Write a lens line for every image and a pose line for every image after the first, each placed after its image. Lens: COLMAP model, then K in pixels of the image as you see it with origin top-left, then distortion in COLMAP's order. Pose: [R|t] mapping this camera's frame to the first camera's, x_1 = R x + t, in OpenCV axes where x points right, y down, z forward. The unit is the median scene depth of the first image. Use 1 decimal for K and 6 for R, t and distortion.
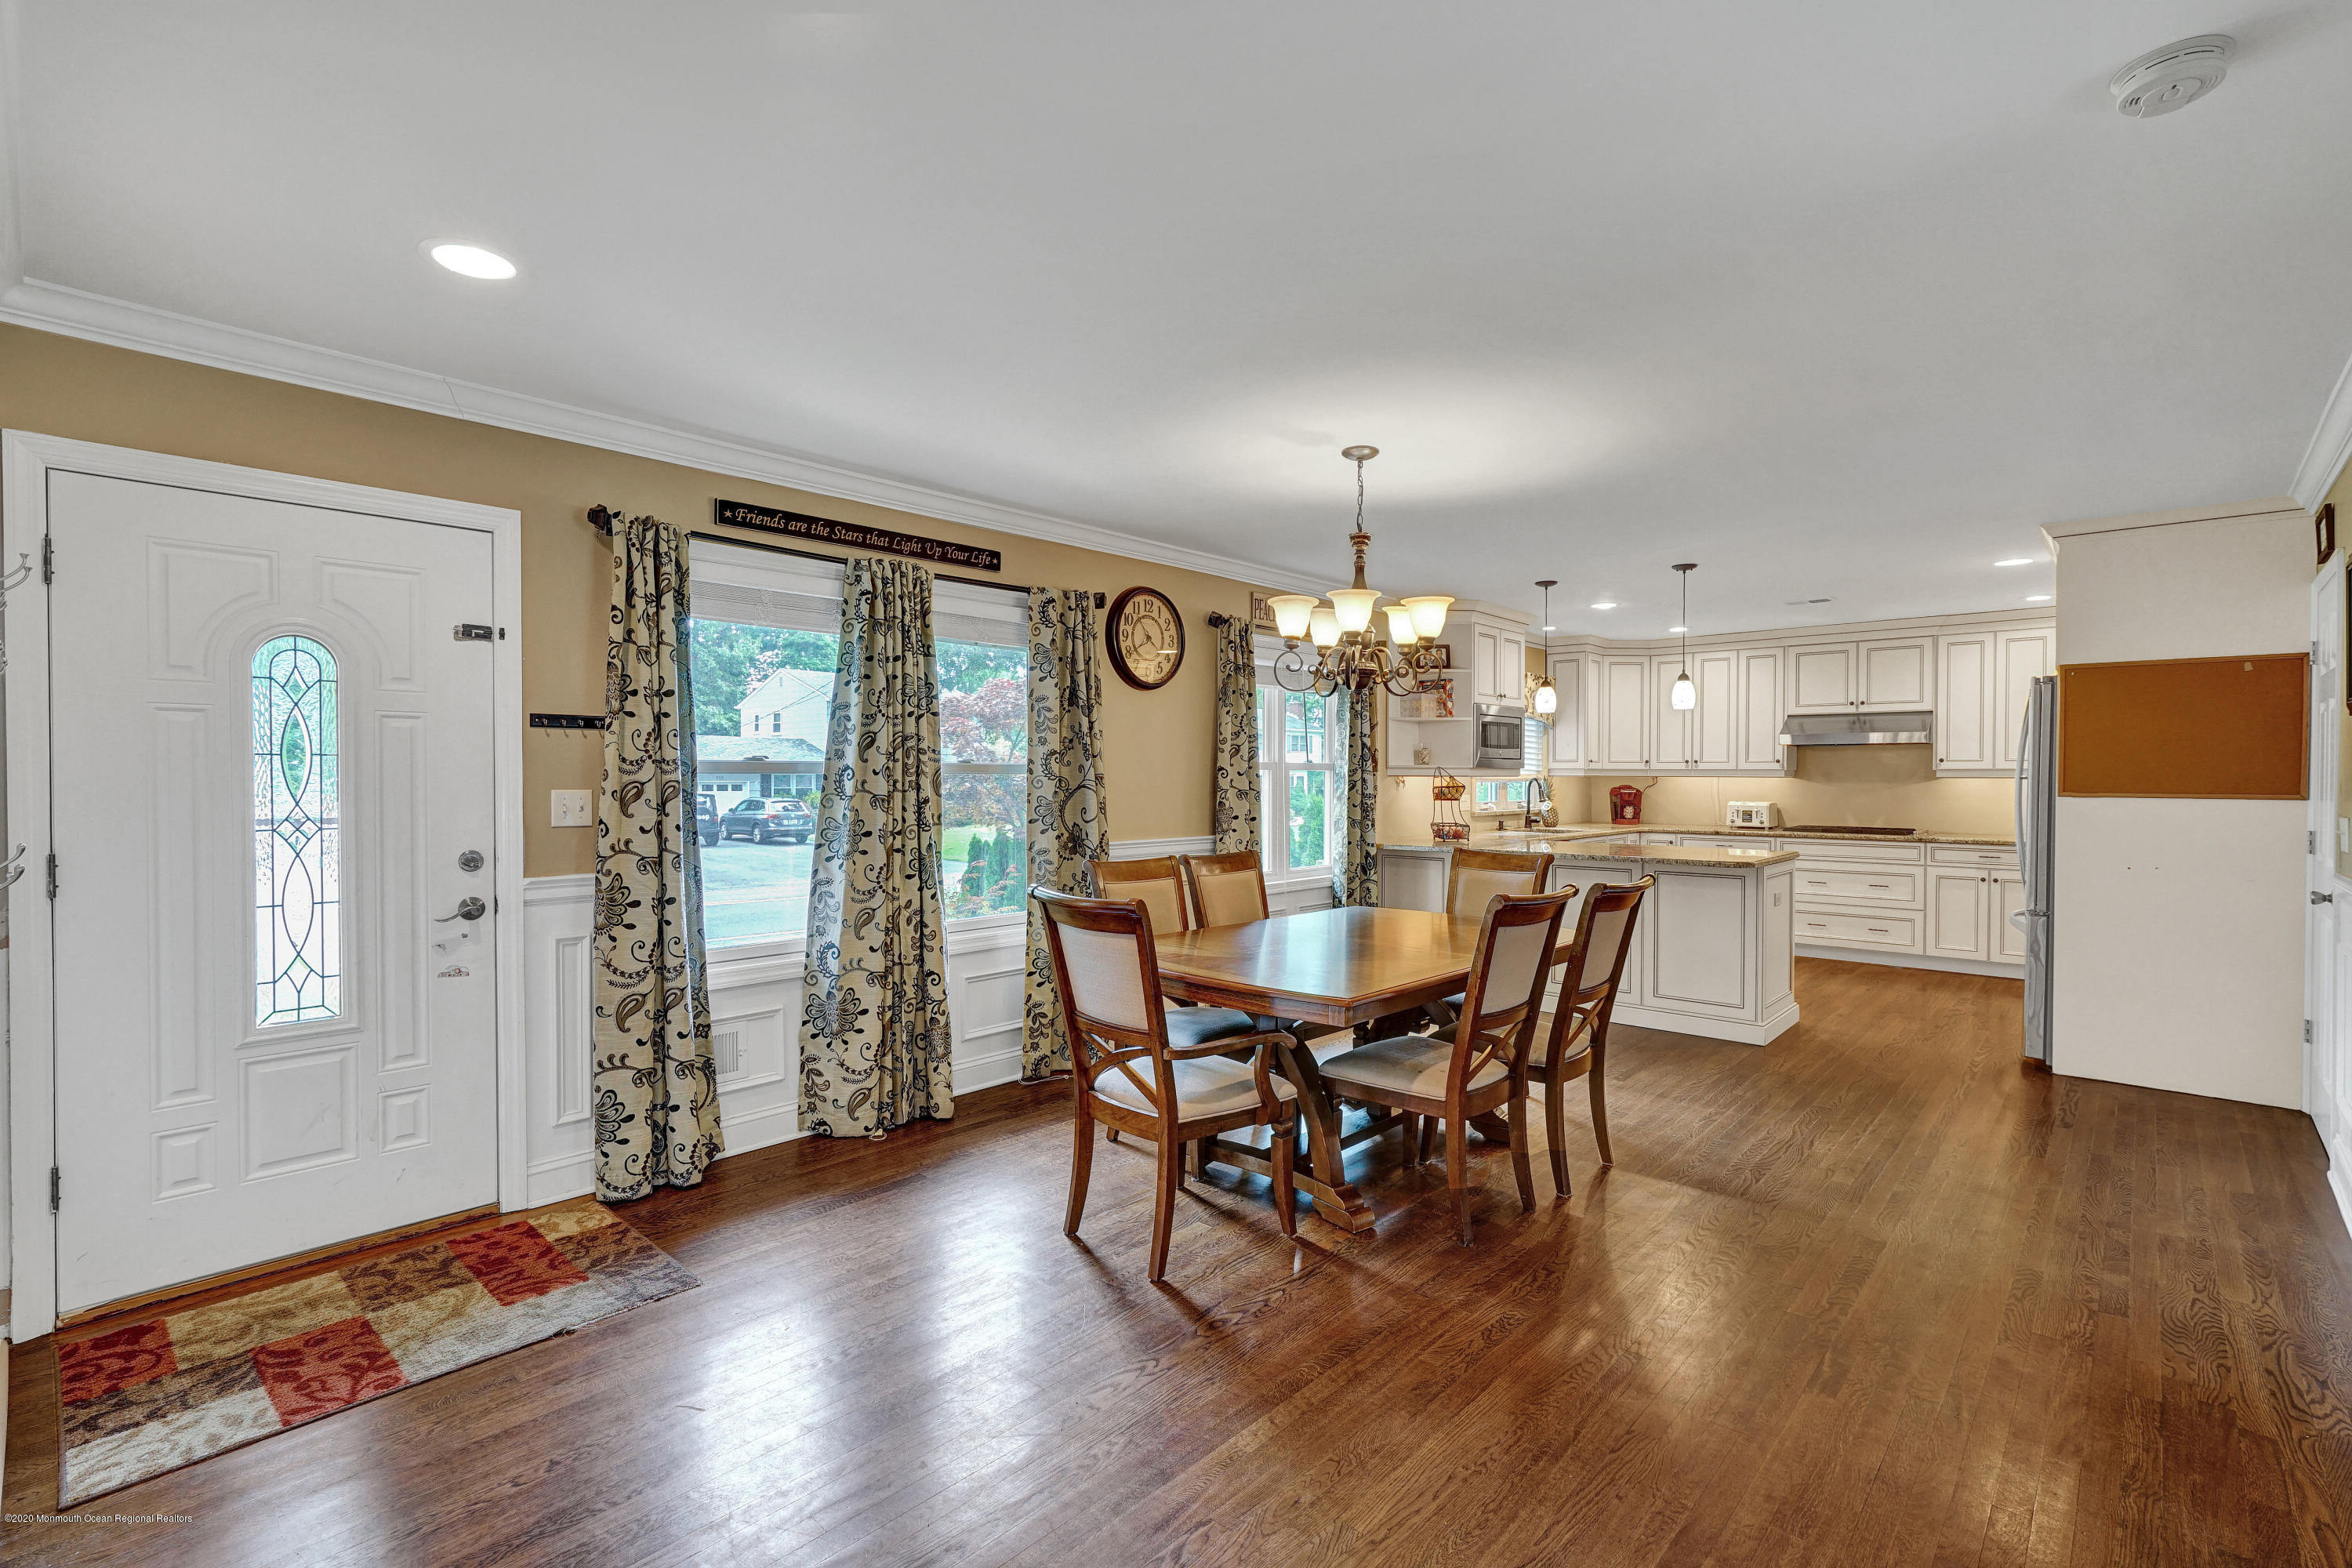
lens RADIAL K [[1057.4, 0, 1173.6], [0, 1057.4, 786.5], [0, 0, 1]] dist [-0.007057, 0.002420]
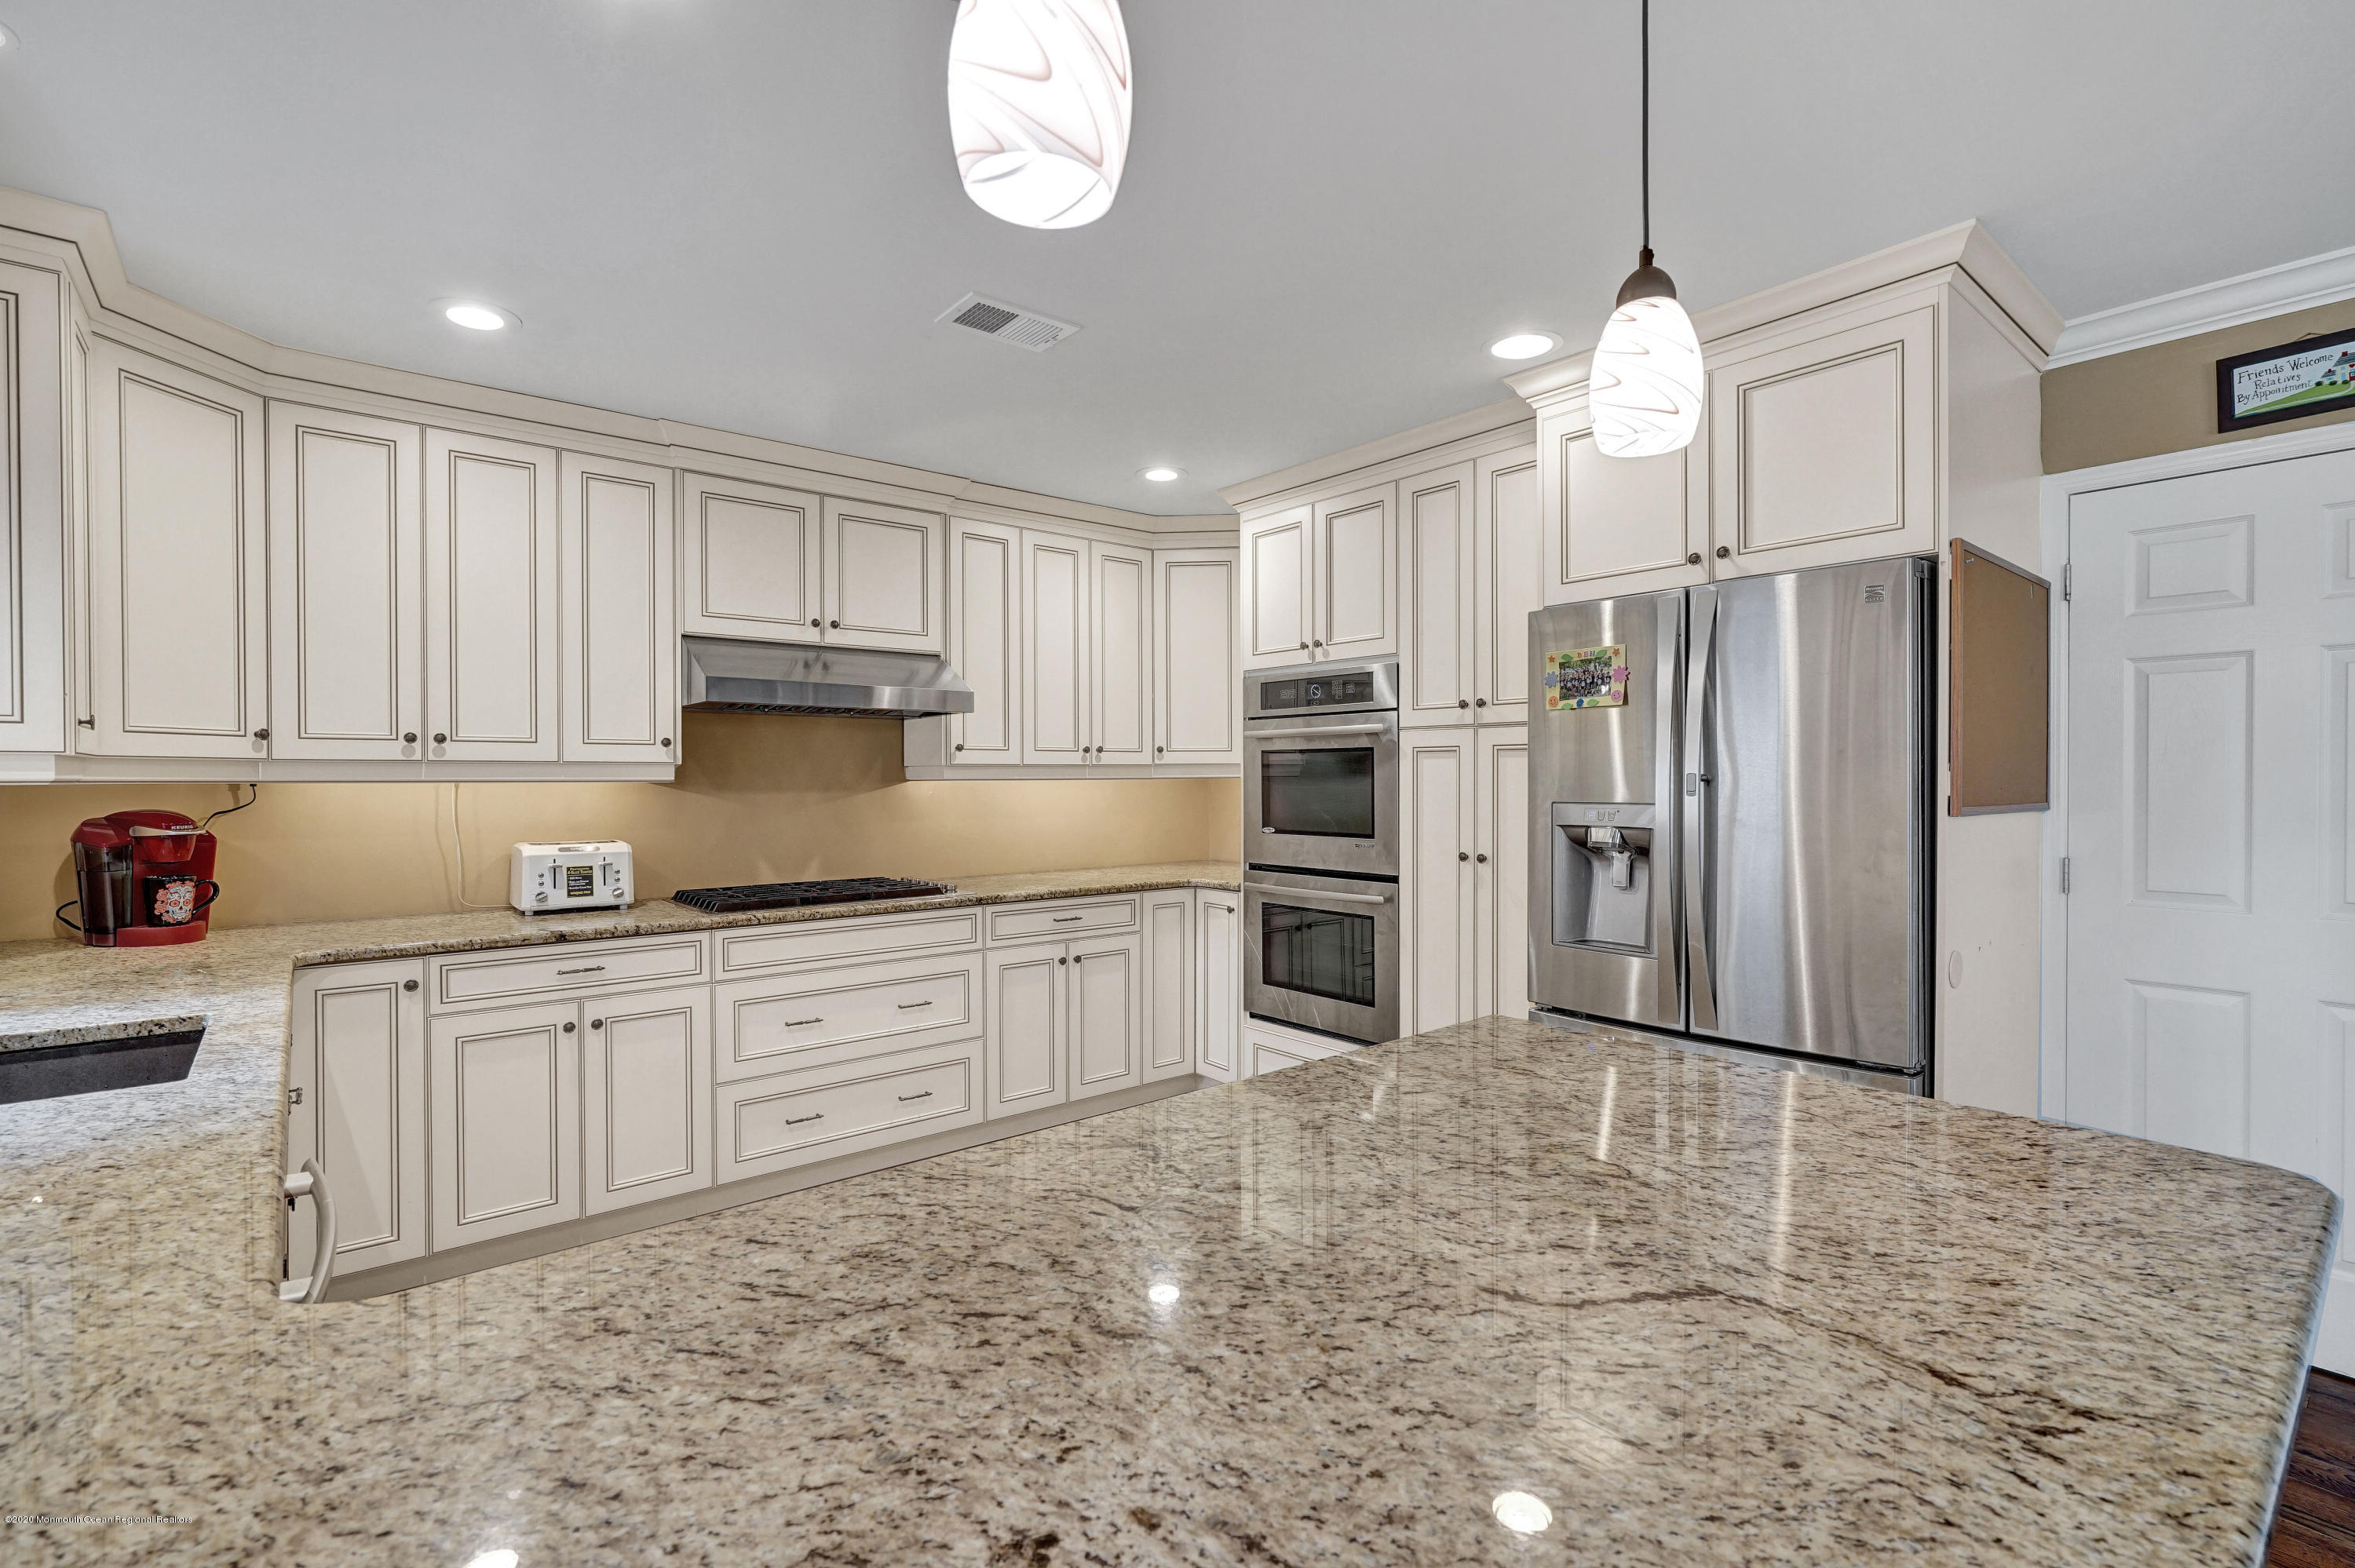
lens RADIAL K [[1058.6, 0, 1183.4], [0, 1058.6, 786.4], [0, 0, 1]] dist [-0.007057, 0.002420]
pose [[0.129710, -0.011396, 0.991486, 0.206438], [0.014302, 0.999851, 0.009621, -0.008661], [-0.991449, 0.012932, 0.129854, 0.816362]]
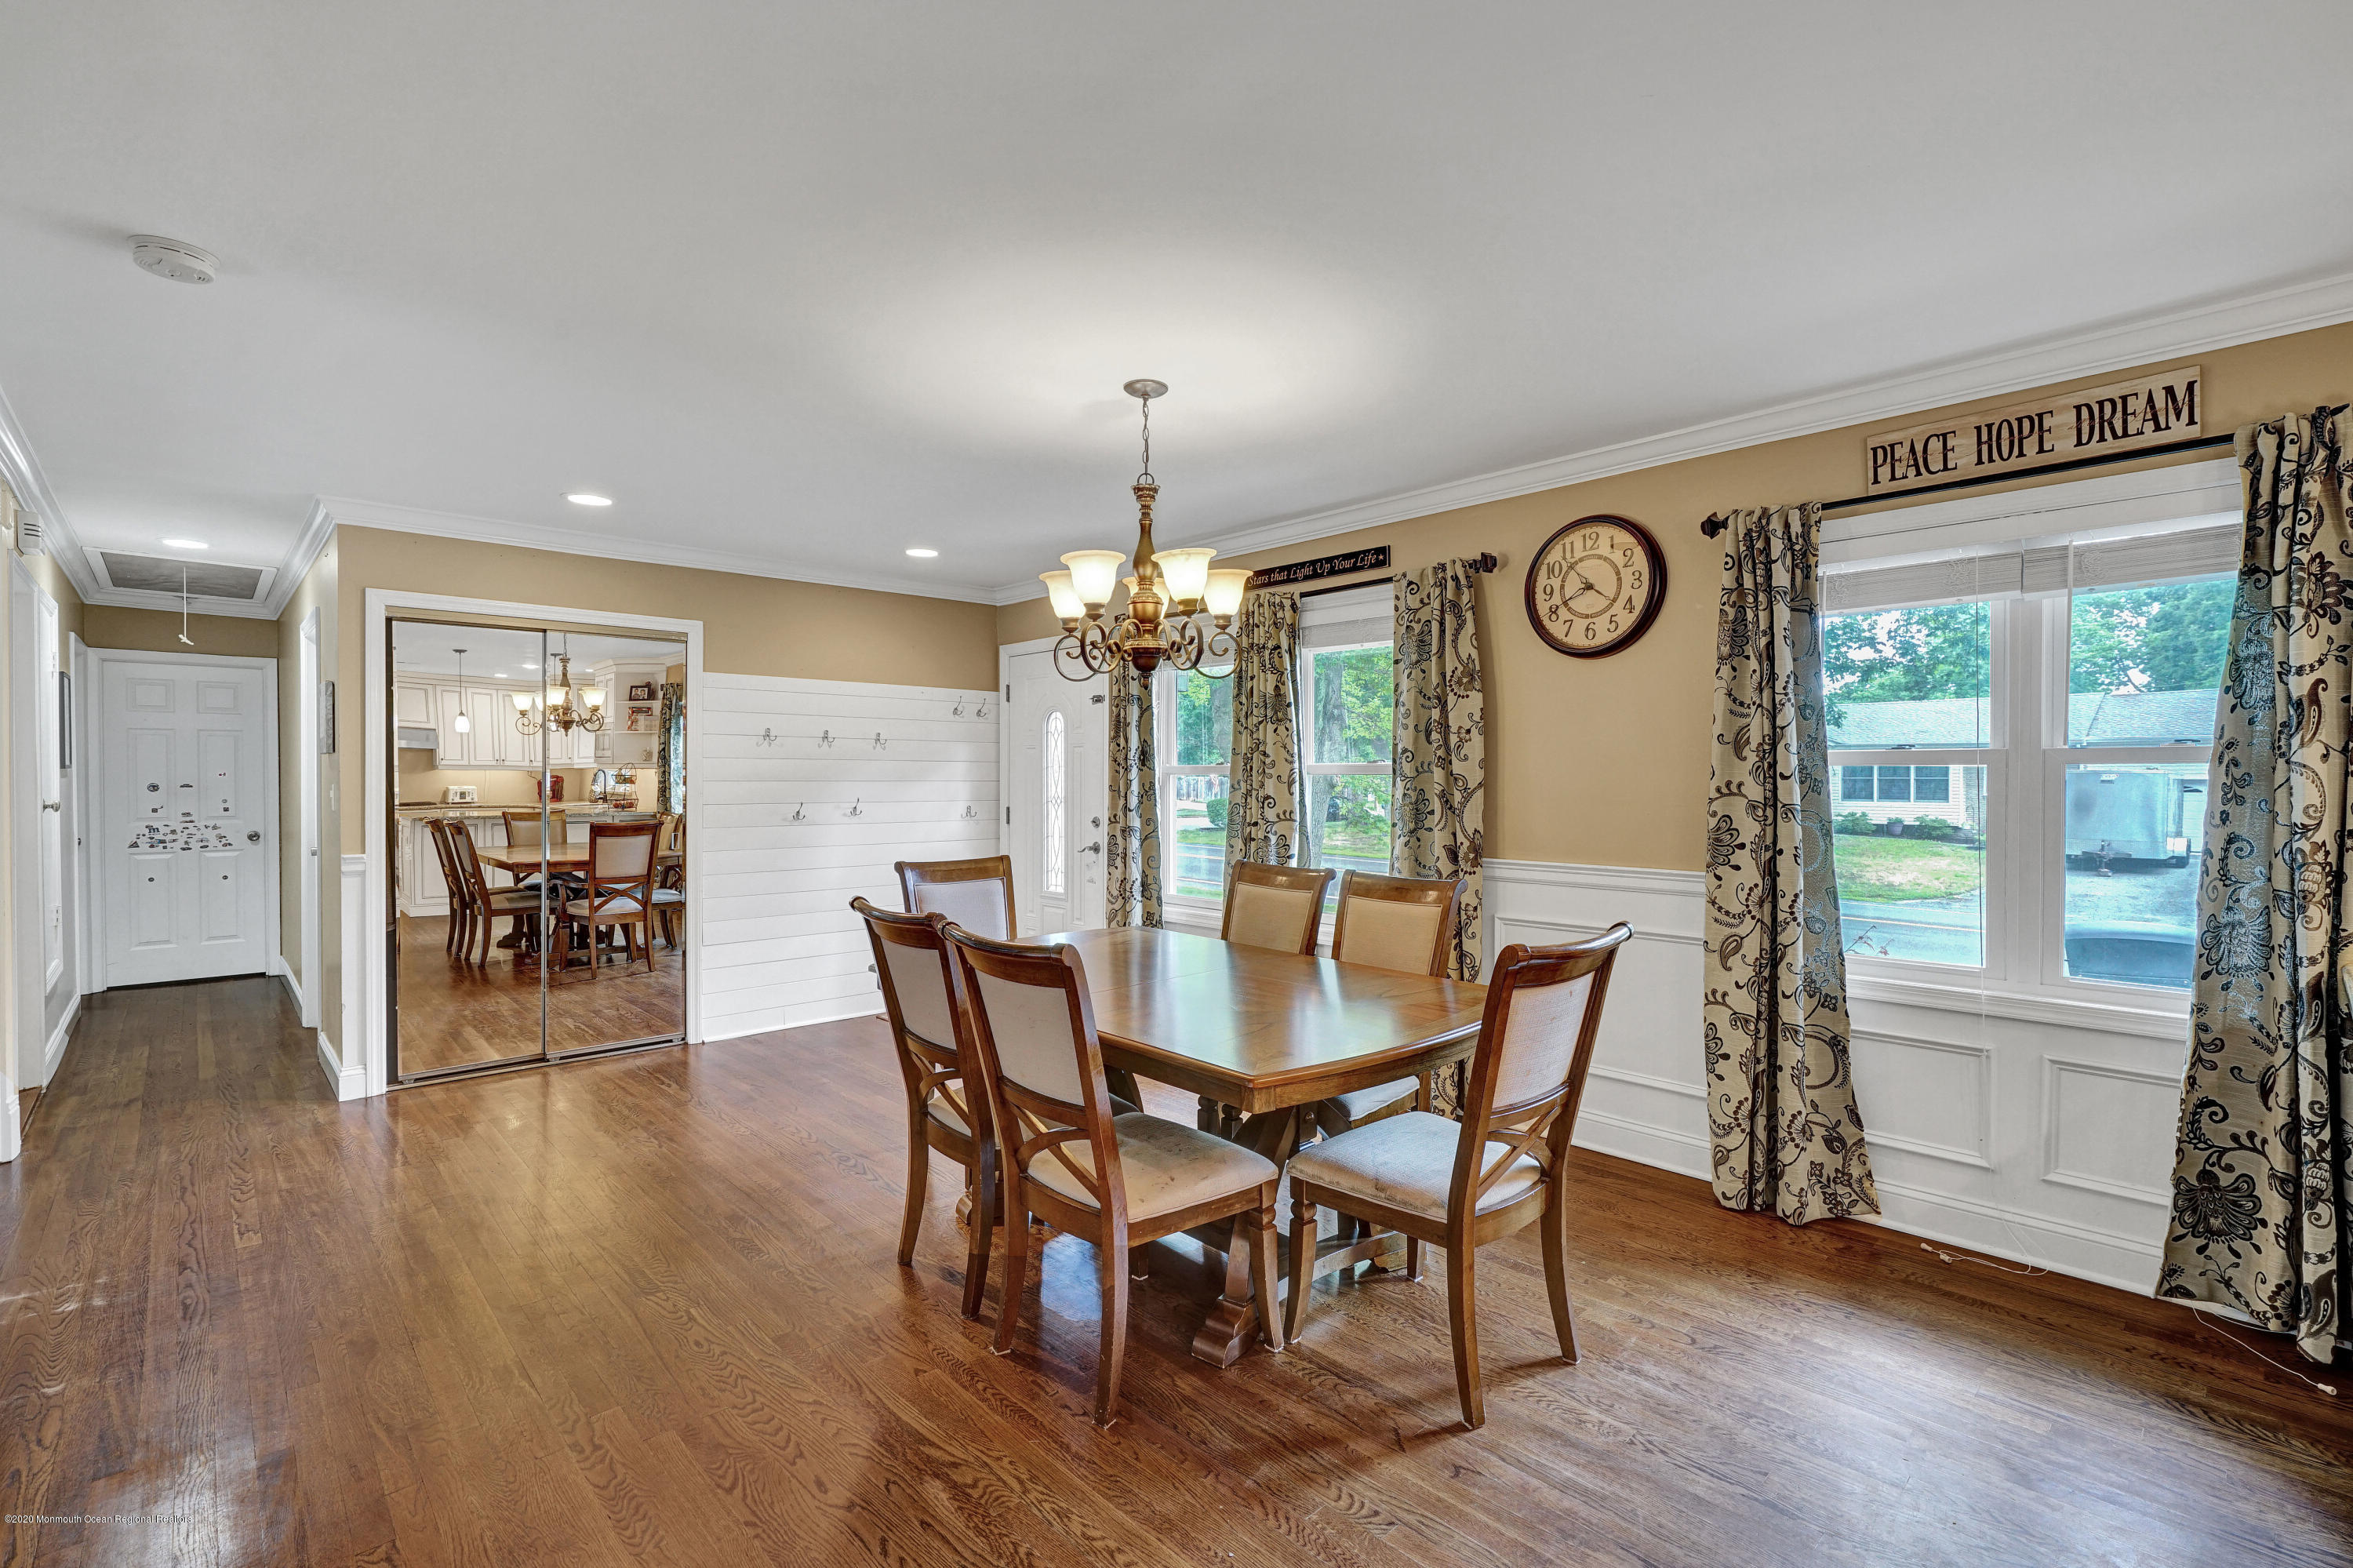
lens RADIAL K [[1057.8, 0, 1181.5], [0, 1057.8, 786.7], [0, 0, 1]] dist [-0.007057, 0.002420]
pose [[-0.068151, 0.005580, -0.997659, 0.502153], [-0.013265, 0.999891, 0.006499, -0.002758], [0.997587, 0.013677, -0.068070, 0.541234]]
